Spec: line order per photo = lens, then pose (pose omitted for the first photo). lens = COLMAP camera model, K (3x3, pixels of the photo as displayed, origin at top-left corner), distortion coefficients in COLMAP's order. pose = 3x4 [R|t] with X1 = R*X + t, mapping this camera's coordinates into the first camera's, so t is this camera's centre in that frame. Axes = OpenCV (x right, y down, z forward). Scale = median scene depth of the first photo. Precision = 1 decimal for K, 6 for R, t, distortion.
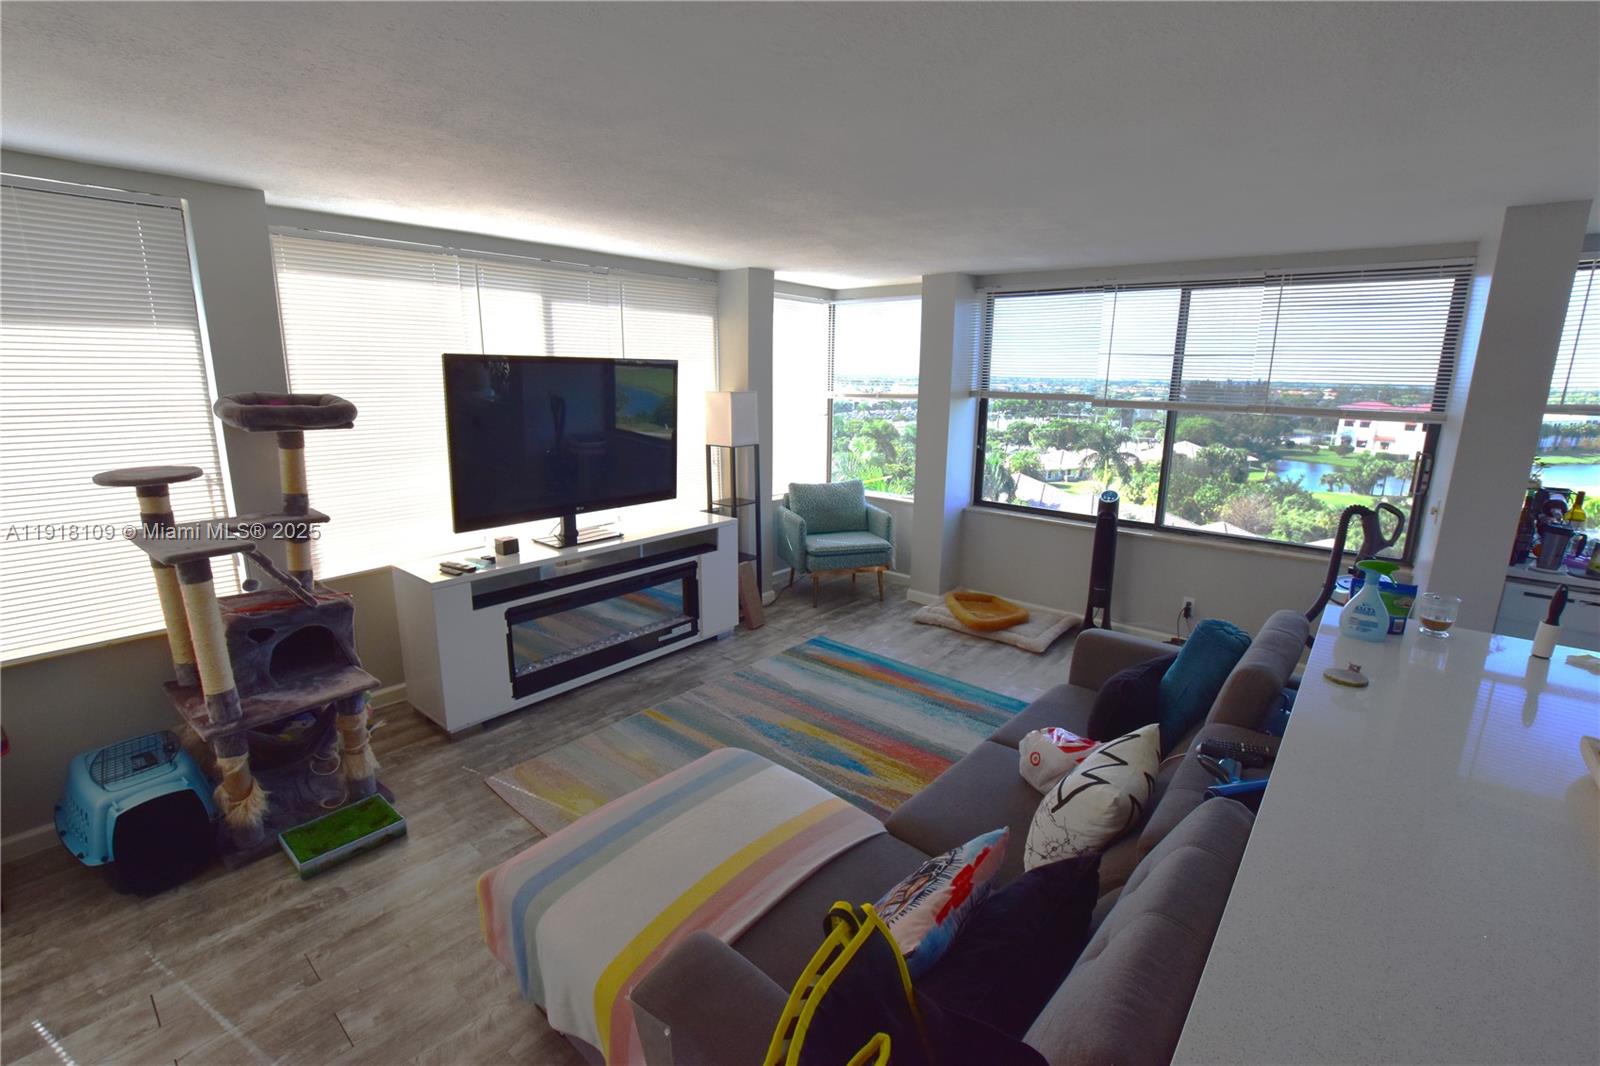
lens RADIAL K [[707.5, 0, 803.5], [0, 707.5, 531.7], [0, 0, 1]] dist [-0.035451, 0.005642]
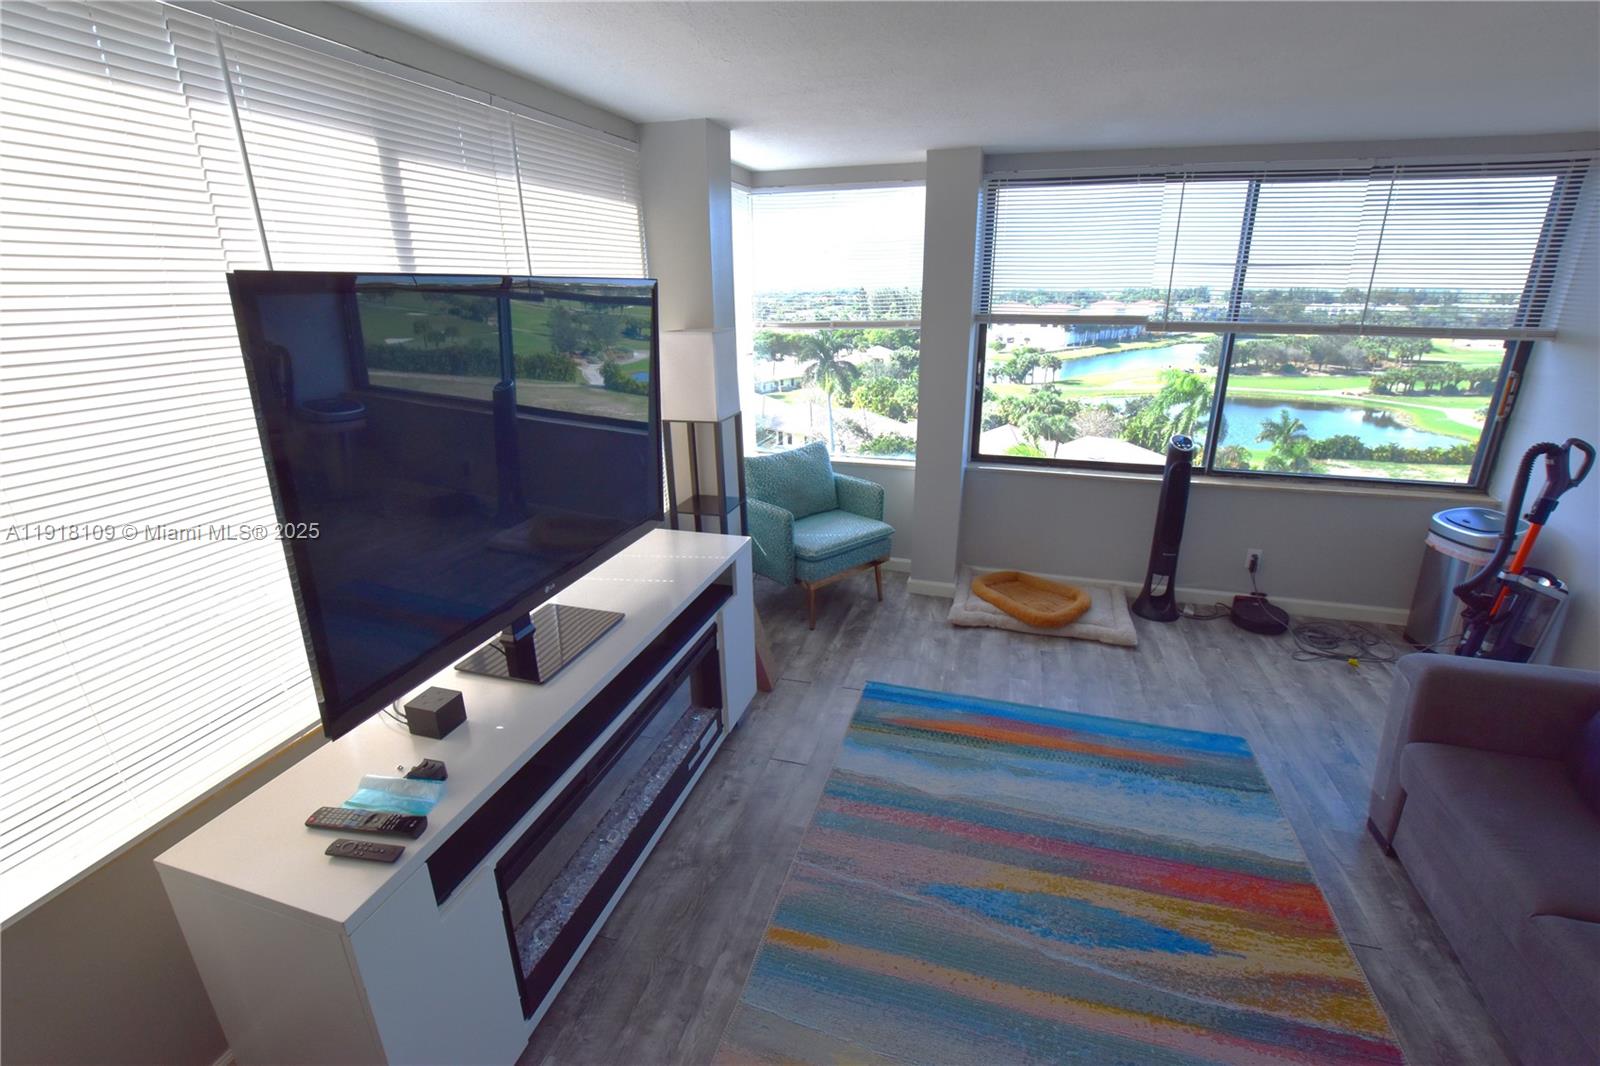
lens RADIAL K [[707.5, 0, 804.2], [0, 707.5, 529.7], [0, 0, 1]] dist [-0.035451, 0.005642]
pose [[0.917127, -0.146749, 0.370598, -0.273081], [0.104874, 0.985841, 0.130839, -0.098637], [-0.384551, -0.081130, 0.919532, 0.392183]]
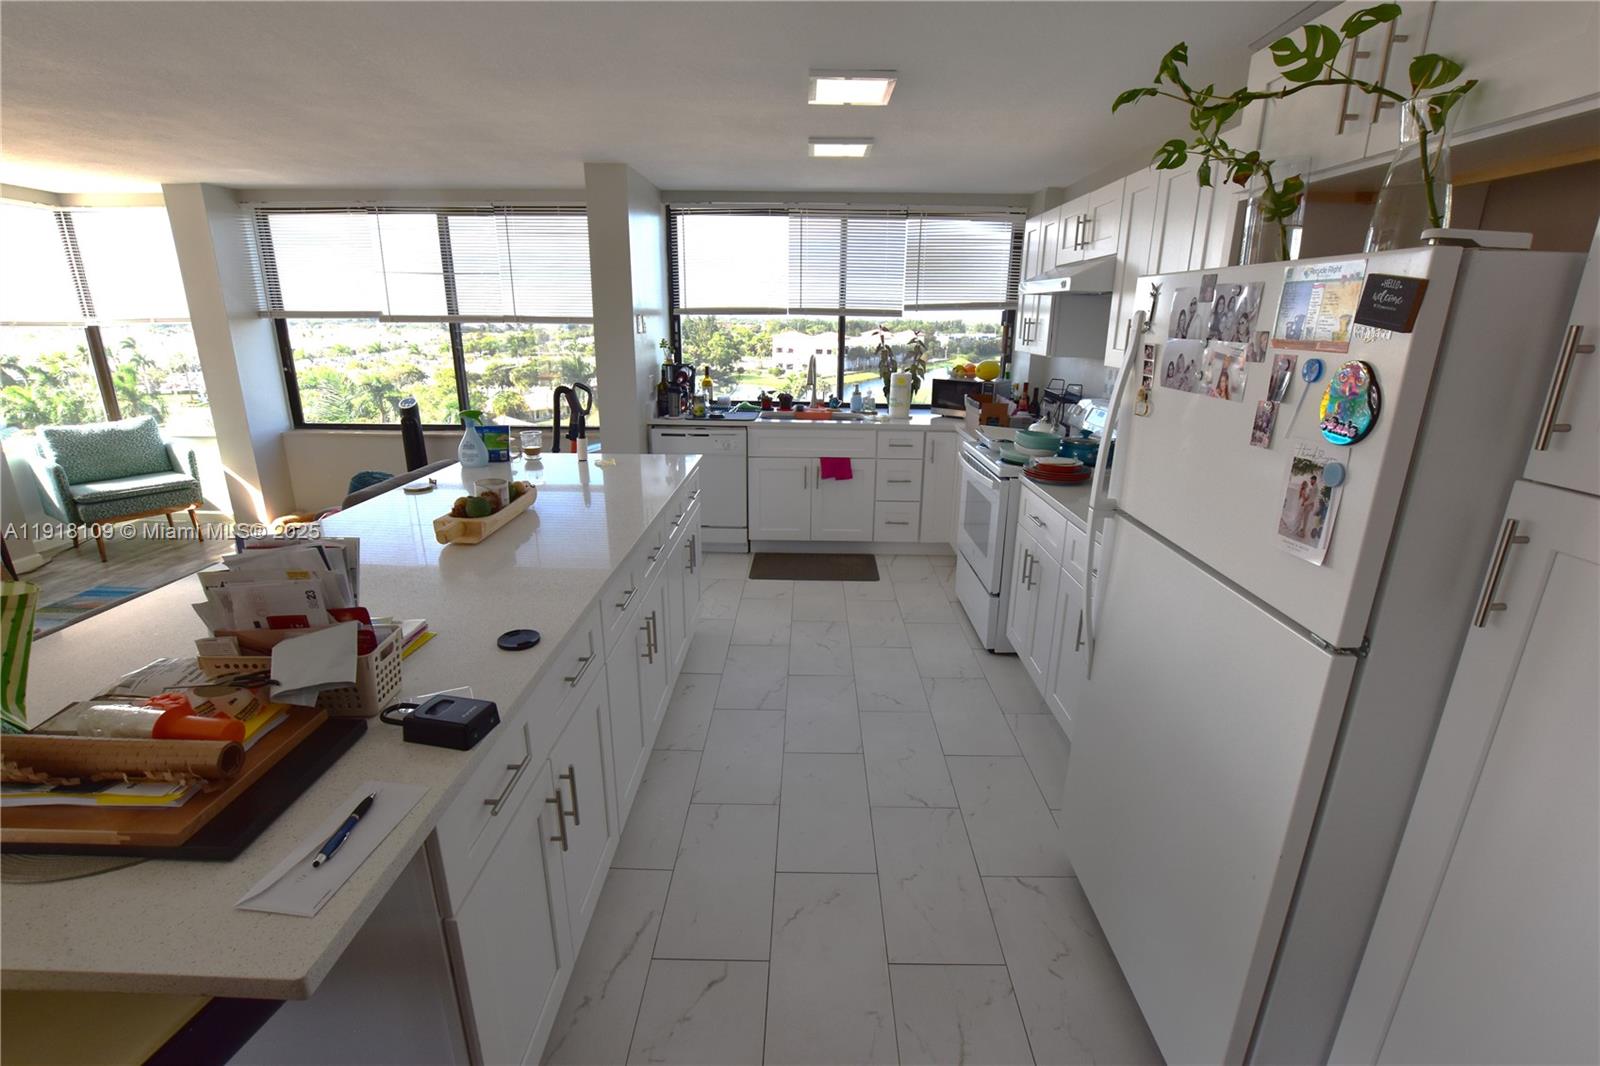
lens RADIAL K [[707.5, 0, 804.6], [0, 707.5, 529.3], [0, 0, 1]] dist [-0.035451, 0.005642]
pose [[0.770850, -0.185624, 0.609371, 0.198430], [0.136440, 0.982513, 0.126694, 0.087444], [-0.622233, -0.014520, 0.782697, -0.249017]]
